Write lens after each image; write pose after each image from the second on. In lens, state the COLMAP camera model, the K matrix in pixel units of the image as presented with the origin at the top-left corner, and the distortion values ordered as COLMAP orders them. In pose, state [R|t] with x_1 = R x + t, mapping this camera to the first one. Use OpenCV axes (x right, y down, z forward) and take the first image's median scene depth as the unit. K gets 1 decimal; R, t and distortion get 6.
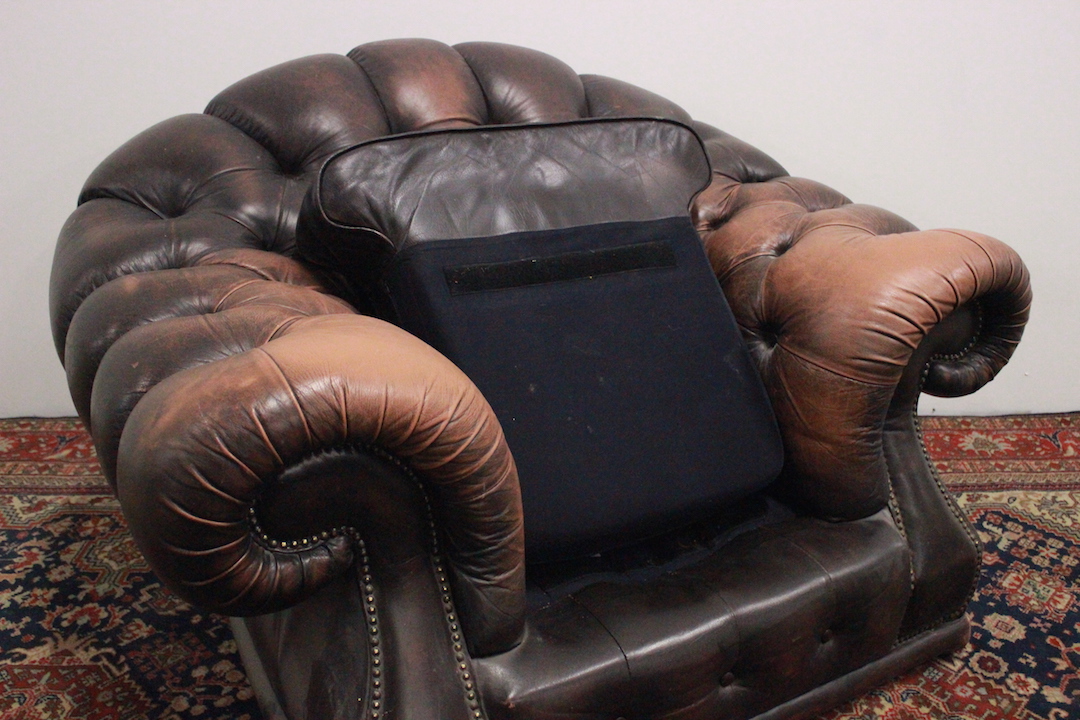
lens RADIAL K [[1100.7, 0, 540.0], [0, 1100.7, 371.3], [0, 0, 1]] dist [-0.127936, 0.141077]
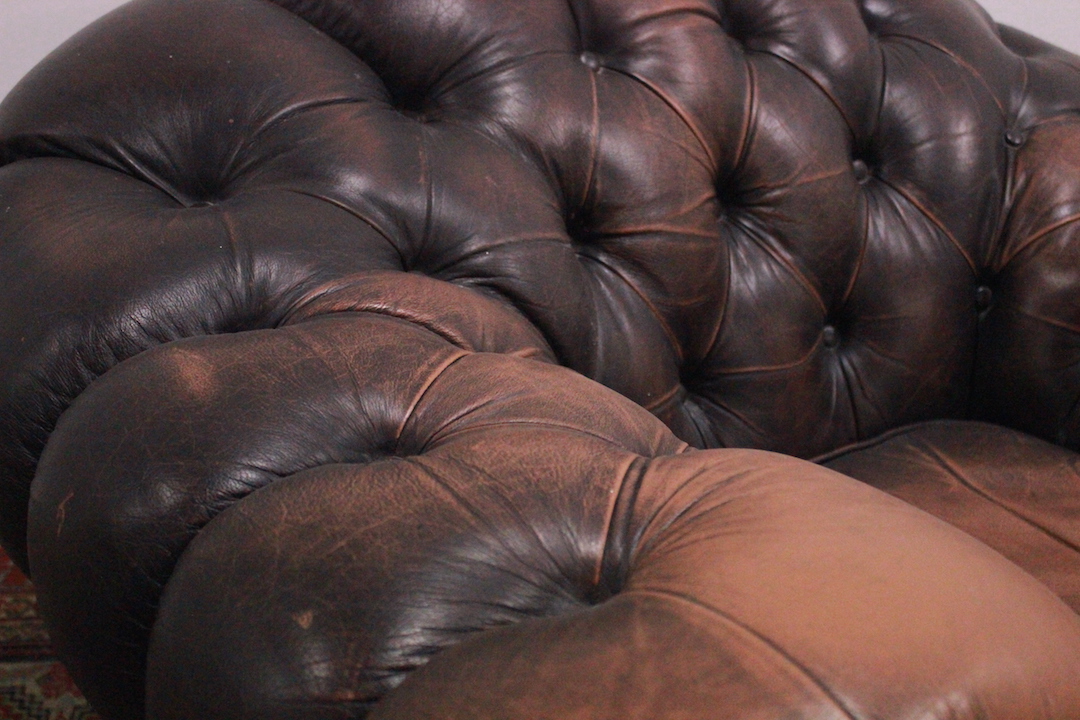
lens RADIAL K [[1353.6, 0, 540.0], [0, 1353.6, 360.0], [0, 0, 1]] dist [-0.077692, 0.045623]
pose [[0.992626, -0.011556, 0.120662, -0.249084], [0.008290, 0.999586, 0.027538, -0.081251], [-0.120931, -0.026334, 0.992312, 0.364467]]
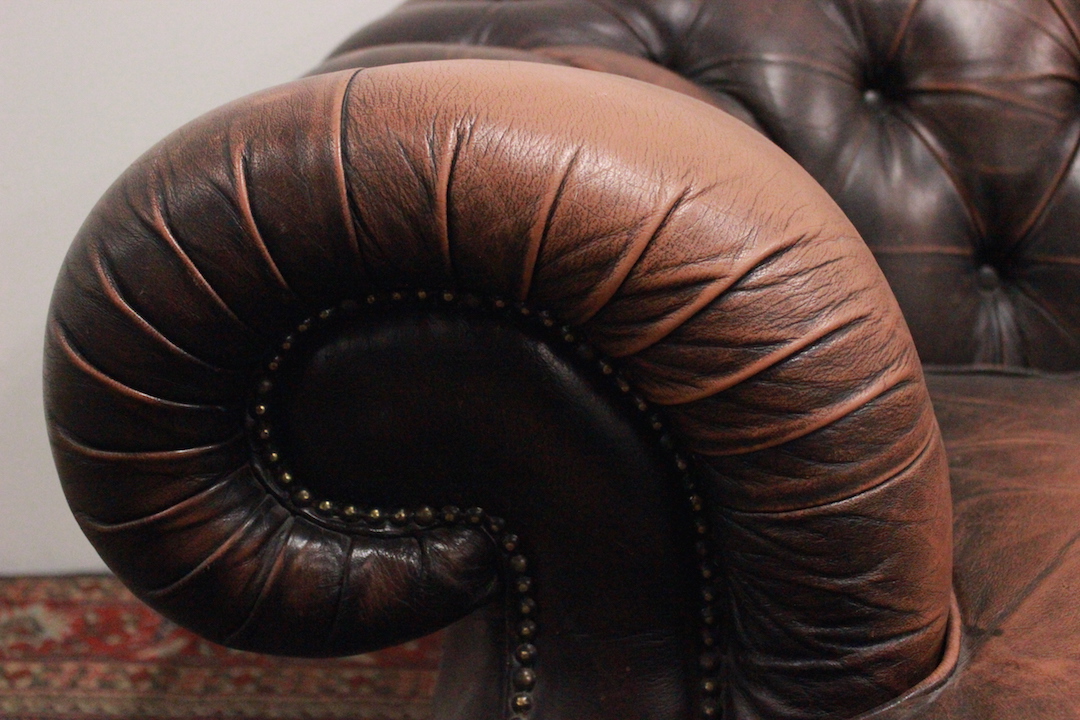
lens RADIAL K [[1353.6, 0, 540.0], [0, 1353.6, 360.0], [0, 0, 1]] dist [-0.077692, 0.045623]
pose [[0.830331, 0.149822, -0.536753, 0.083022], [-0.210992, 0.975997, -0.053967, 0.076681], [0.515784, 0.158061, 0.842012, 0.392969]]
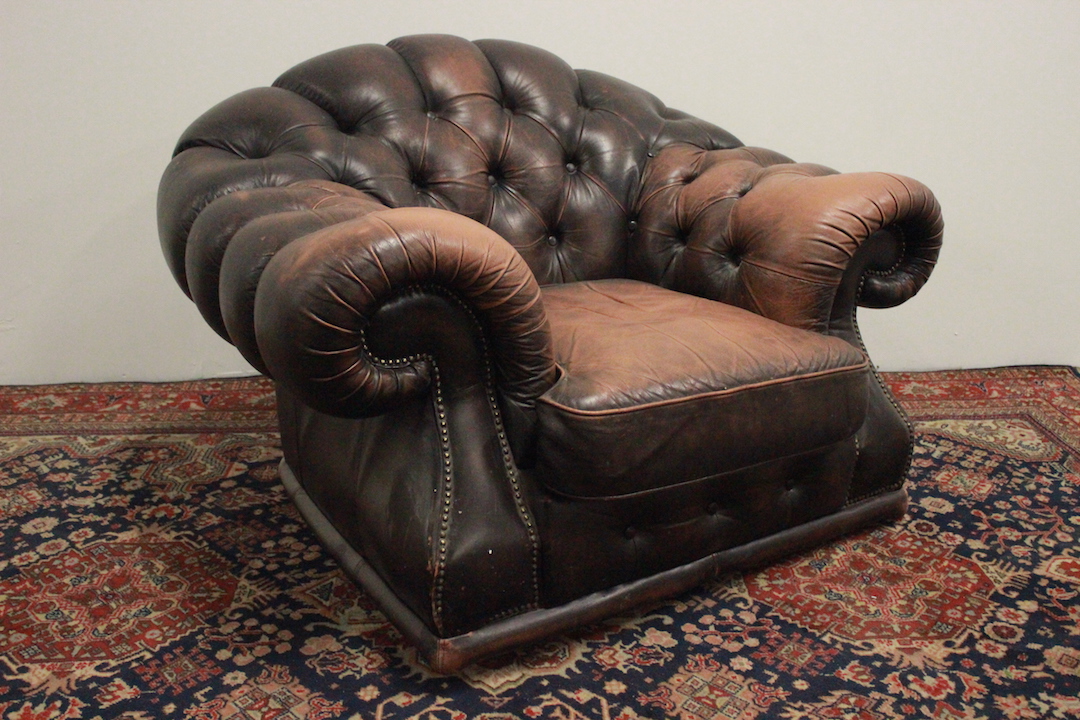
lens RADIAL K [[1140.5, 0, 536.6], [0, 1140.5, 365.6], [0, 0, 1]] dist [-0.128313, 0.147953]
pose [[0.999103, -0.011072, 0.040869, -0.071053], [0.014275, 0.996779, -0.078912, 0.188452], [-0.039863, 0.079424, 0.996044, -0.266981]]
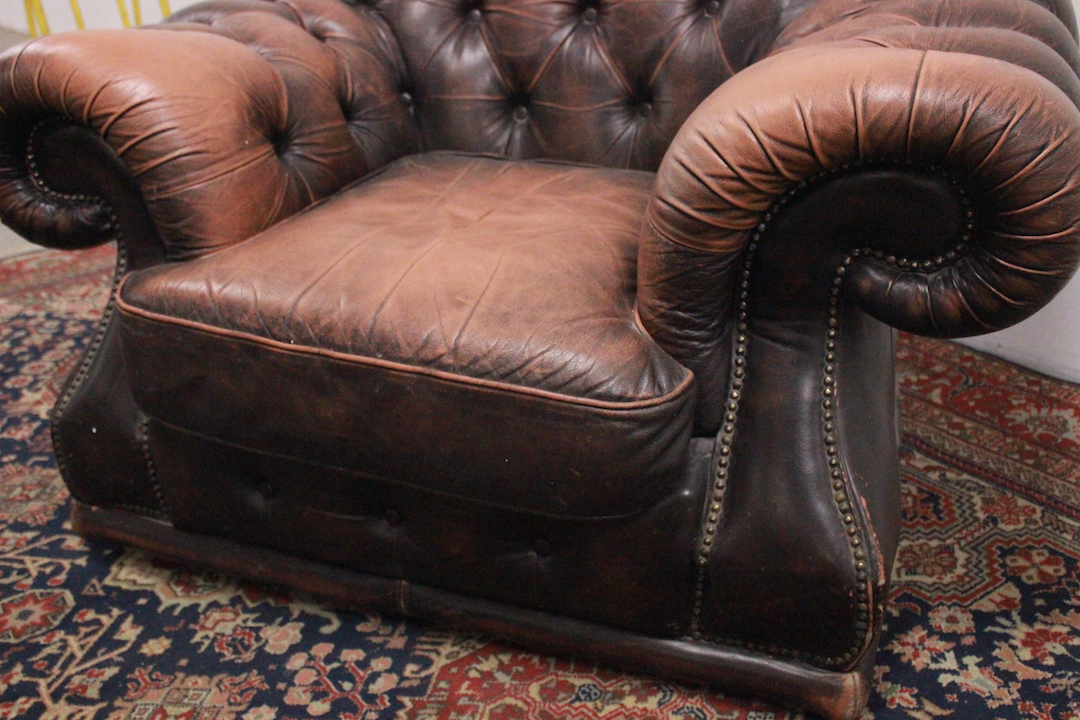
lens RADIAL K [[1140.5, 0, 536.6], [0, 1140.5, 365.6], [0, 0, 1]] dist [-0.128313, 0.147953]
pose [[0.576539, 0.306335, -0.757470, 0.755477], [-0.254386, 0.948279, 0.189879, -0.025644], [0.776460, 0.083217, 0.624647, 0.443361]]
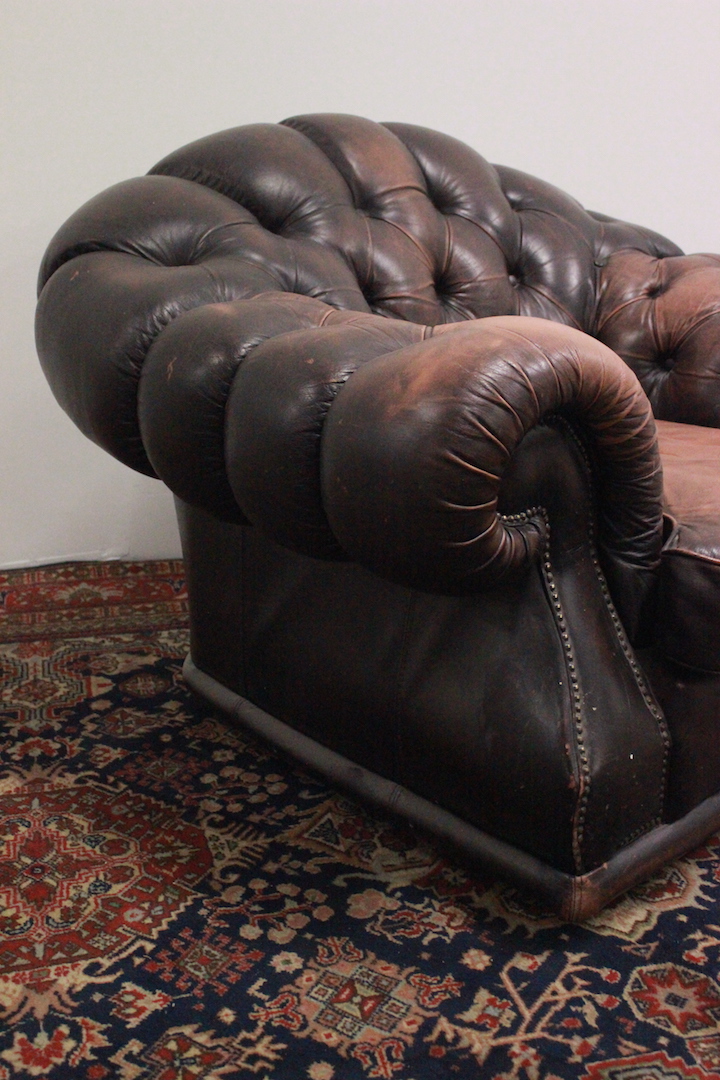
lens RADIAL K [[1313.2, 0, 352.7], [0, 1313.2, 539.3], [0, 0, 1]] dist [-0.072359, 0.057711]
pose [[0.971115, -0.064012, 0.229866, -0.444626], [0.083180, 0.993732, -0.074682, 0.175654], [-0.223644, 0.091646, 0.970353, -0.097539]]
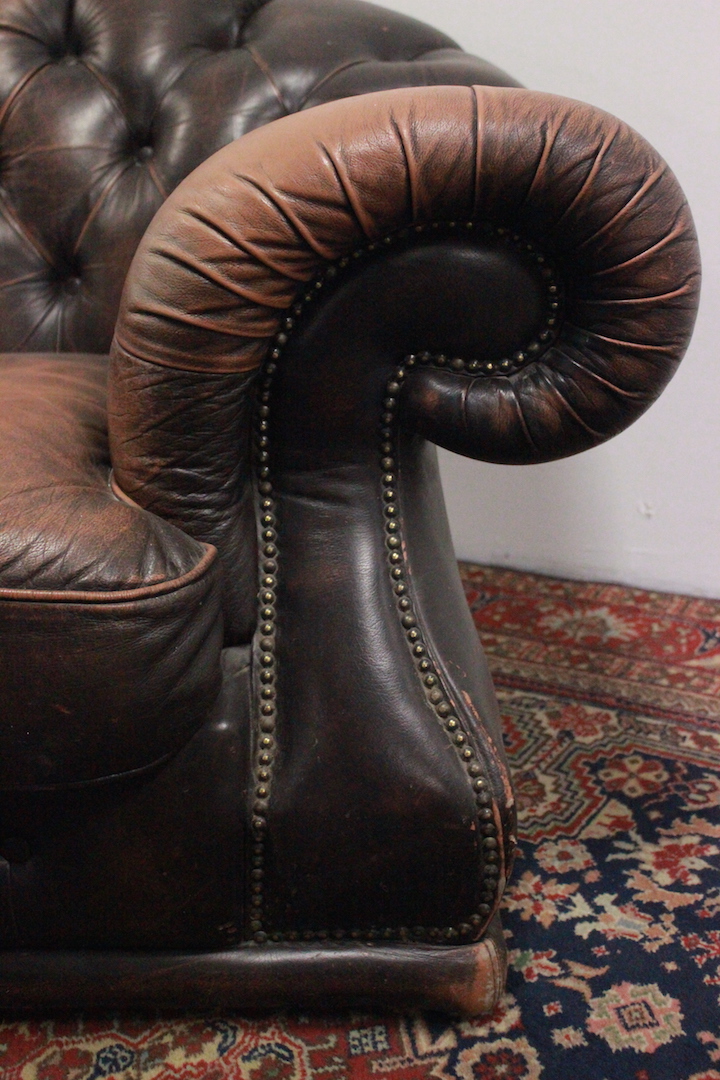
lens RADIAL K [[1207.9, 0, 360.0], [0, 1207.9, 540.0], [0, 0, 1]] dist [-0.076721, 0.019763]
pose [[0.833976, 0.130319, -0.536191, 0.619730], [-0.162625, 0.986600, -0.013153, 0.074340], [0.527292, 0.098167, 0.843994, 0.545661]]
